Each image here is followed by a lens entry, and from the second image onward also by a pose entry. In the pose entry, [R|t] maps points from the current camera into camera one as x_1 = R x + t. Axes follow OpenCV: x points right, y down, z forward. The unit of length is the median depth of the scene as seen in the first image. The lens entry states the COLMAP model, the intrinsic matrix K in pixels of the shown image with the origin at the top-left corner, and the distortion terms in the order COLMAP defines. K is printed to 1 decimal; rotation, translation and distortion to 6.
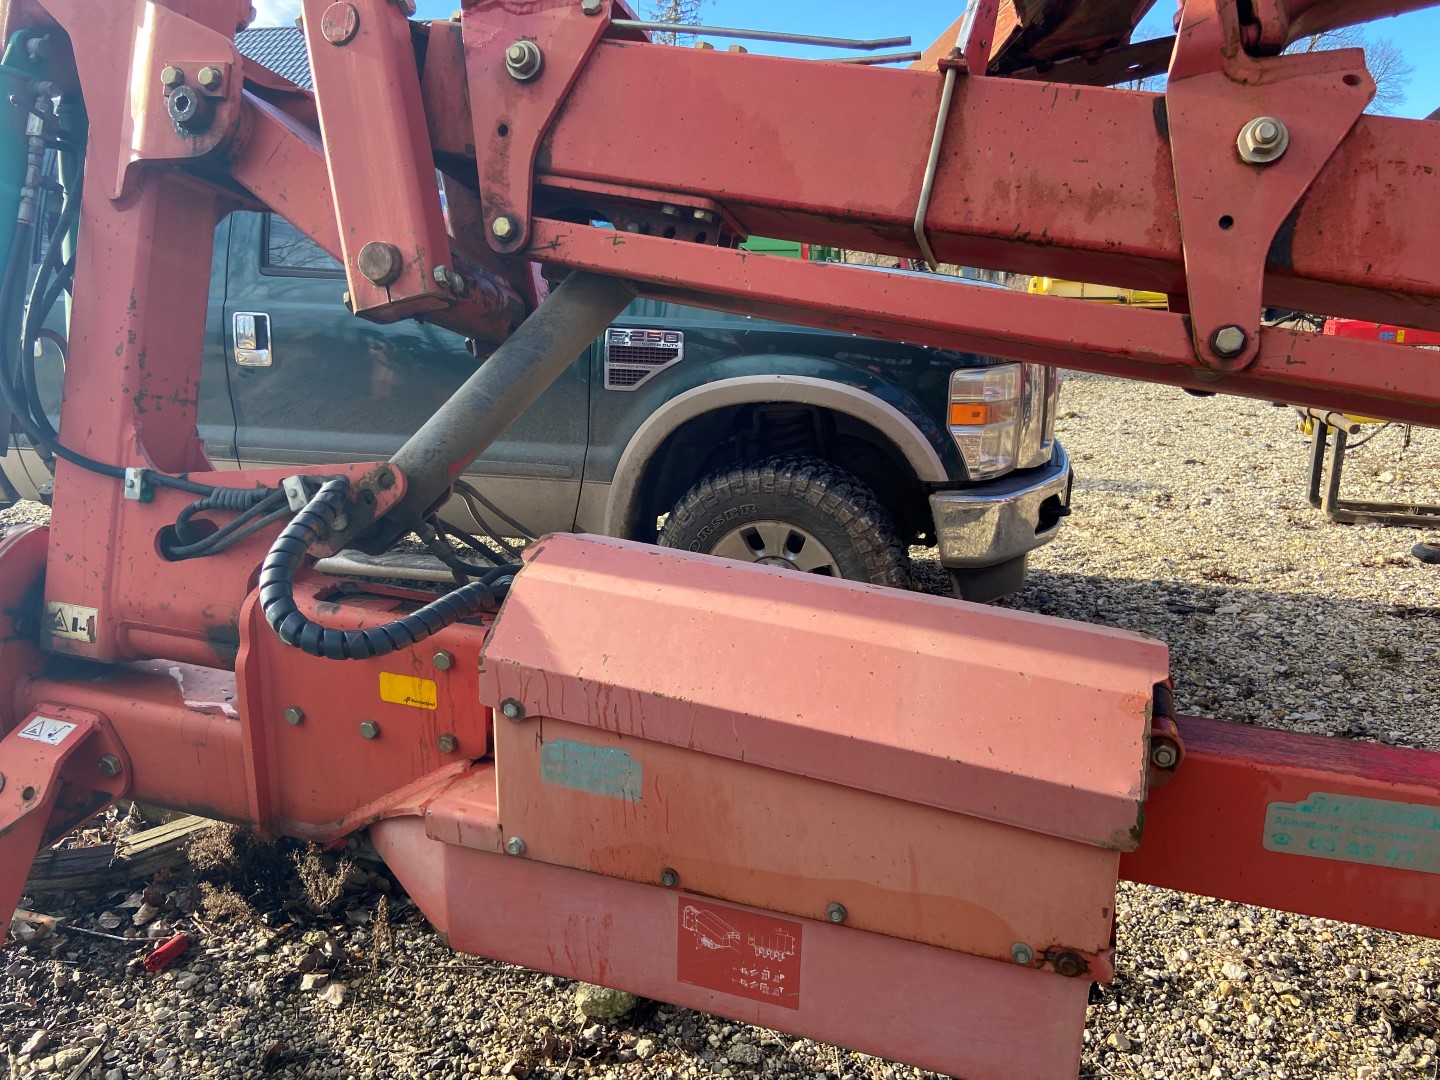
lens RADIAL K [[1087.9, 0, 729.8], [0, 1087.9, 552.2], [0, 0, 1]] dist [0.120043, -0.144877]
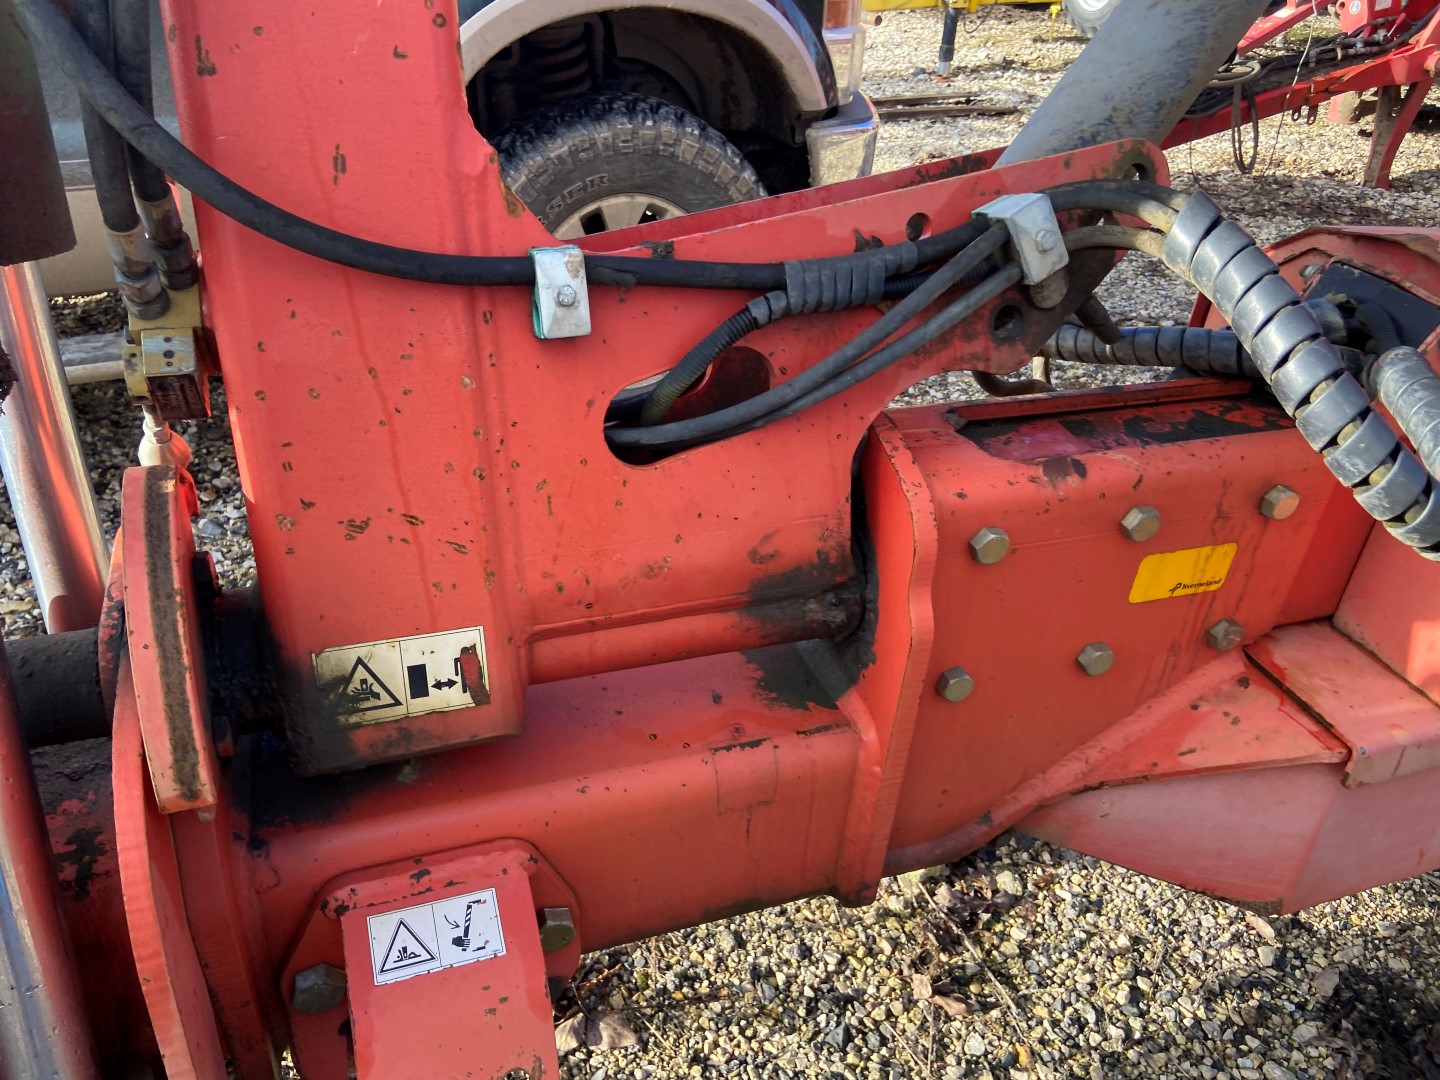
lens RADIAL K [[1087.9, 0, 719.1], [0, 1087.9, 547.2], [0, 0, 1]] dist [0.120043, -0.144877]
pose [[0.796425, -0.311432, 0.518380, -0.685409], [0.141193, 0.929268, 0.341359, -0.097321], [-0.588024, -0.198675, 0.784064, 0.634989]]
